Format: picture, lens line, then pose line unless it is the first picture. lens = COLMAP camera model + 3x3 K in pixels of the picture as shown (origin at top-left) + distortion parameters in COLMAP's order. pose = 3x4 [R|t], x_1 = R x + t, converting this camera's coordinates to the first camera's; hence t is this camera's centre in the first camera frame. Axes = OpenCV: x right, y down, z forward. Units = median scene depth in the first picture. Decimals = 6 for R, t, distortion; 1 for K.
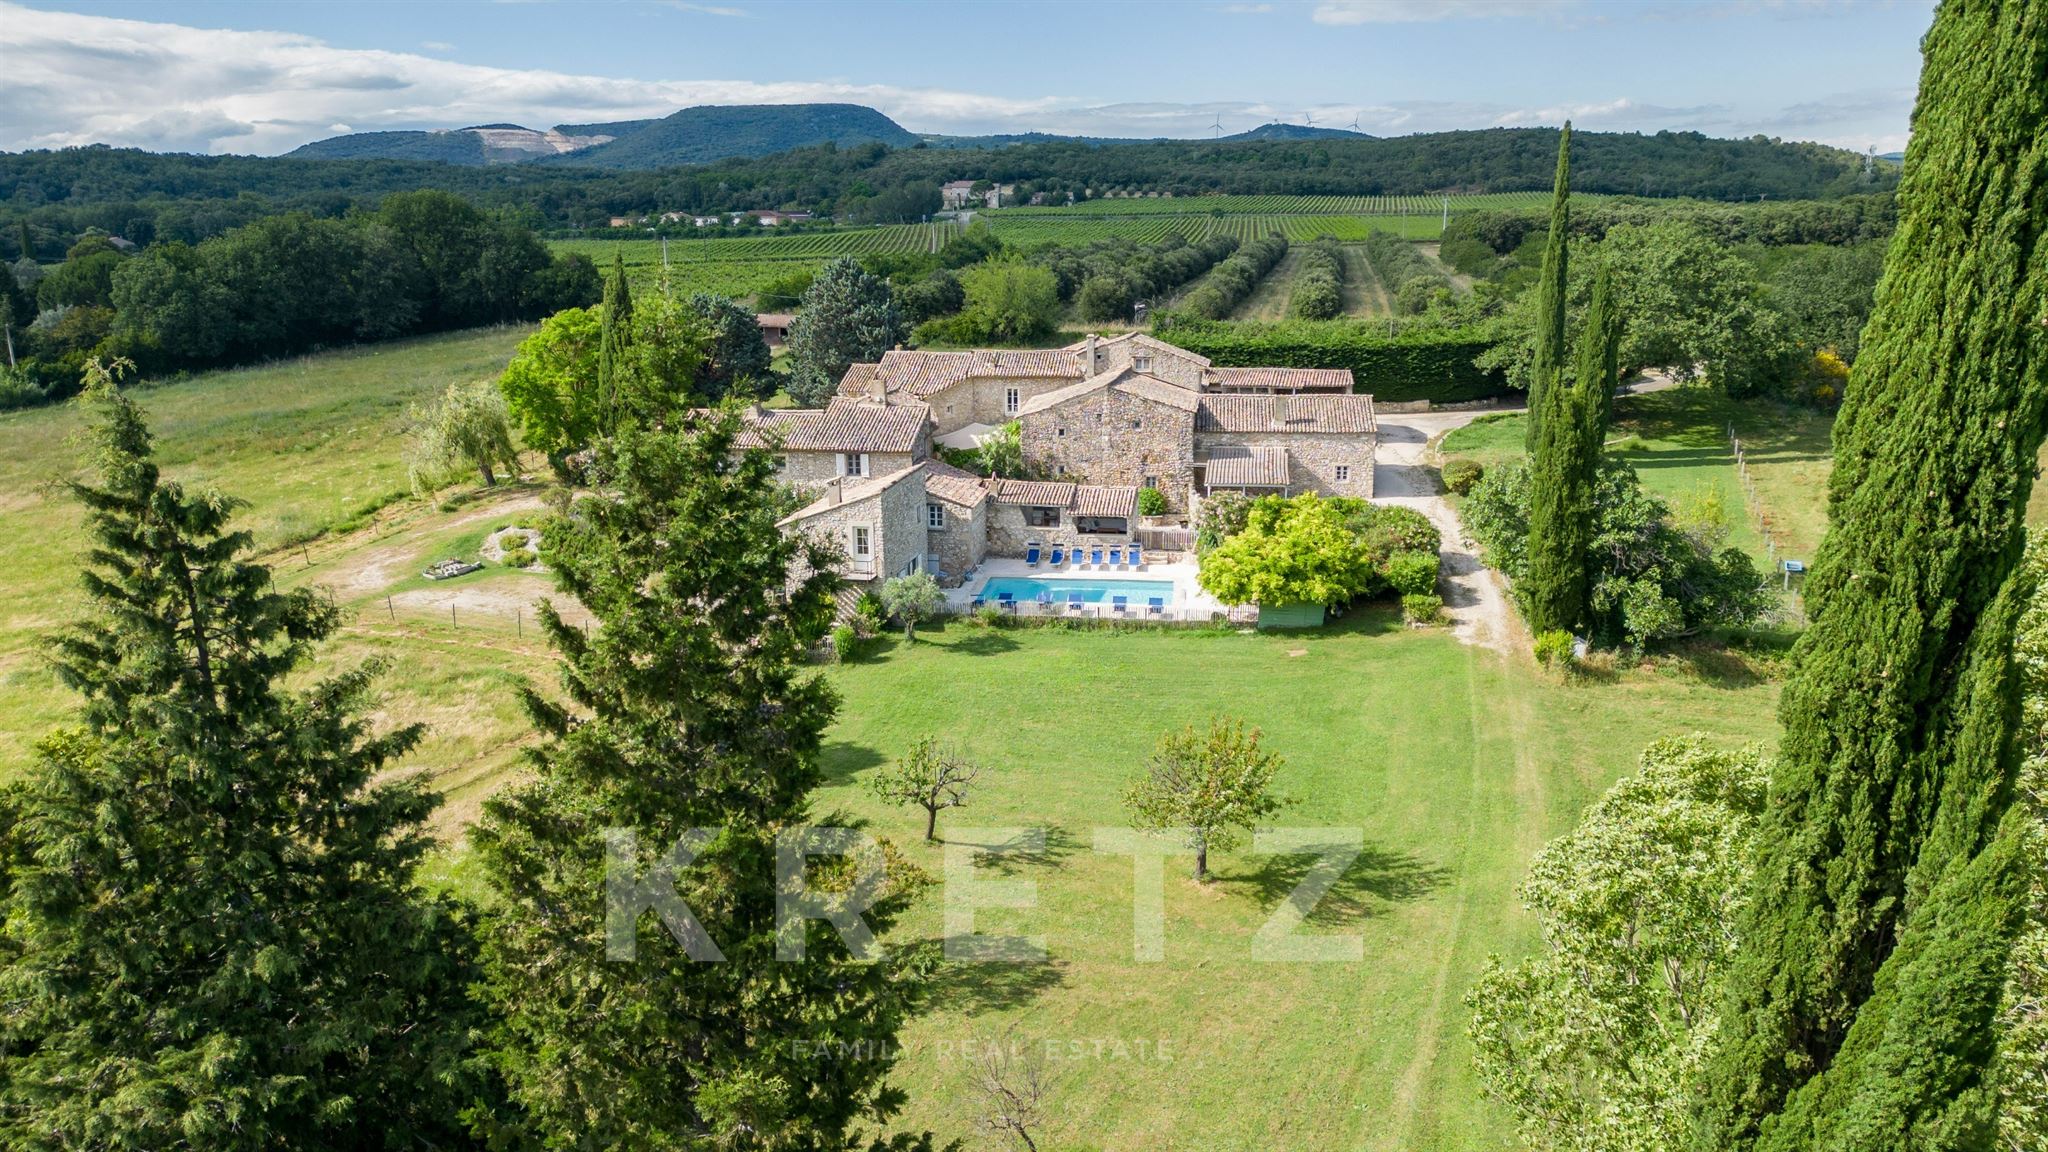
lens RADIAL K [[1449.6, 0, 1024.0], [0, 1449.6, 576.0], [0, 0, 1]] dist [0.056470, -0.003939]
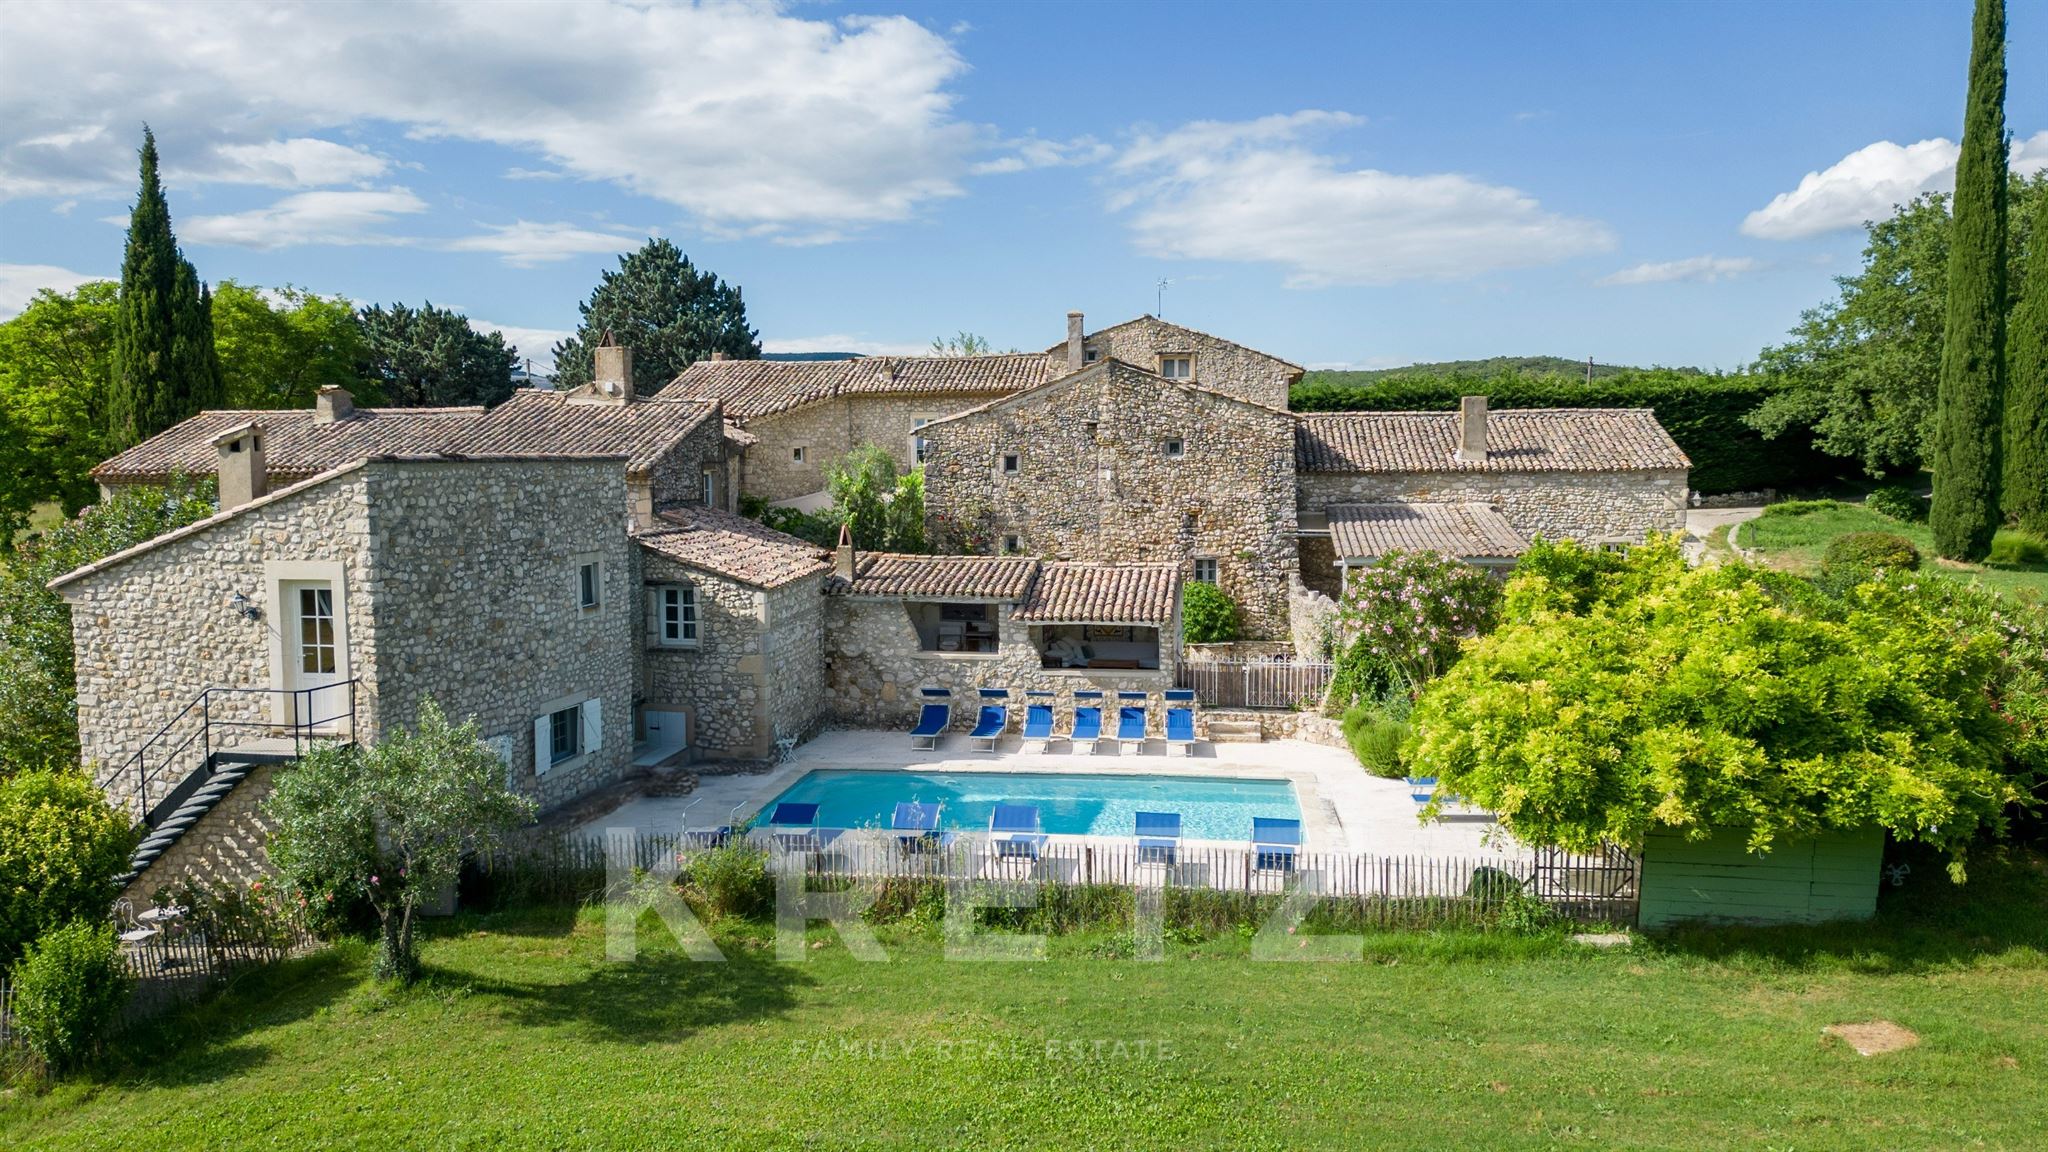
lens RADIAL K [[1449.6, 0, 1024.0], [0, 1449.6, 576.0], [0, 0, 1]] dist [0.056470, -0.003939]
pose [[0.999999, 0.001627, 0.000003, 0.032322], [-0.001605, 0.986682, -0.162655, 0.012555], [-0.000268, 0.162655, 0.986683, 0.589490]]
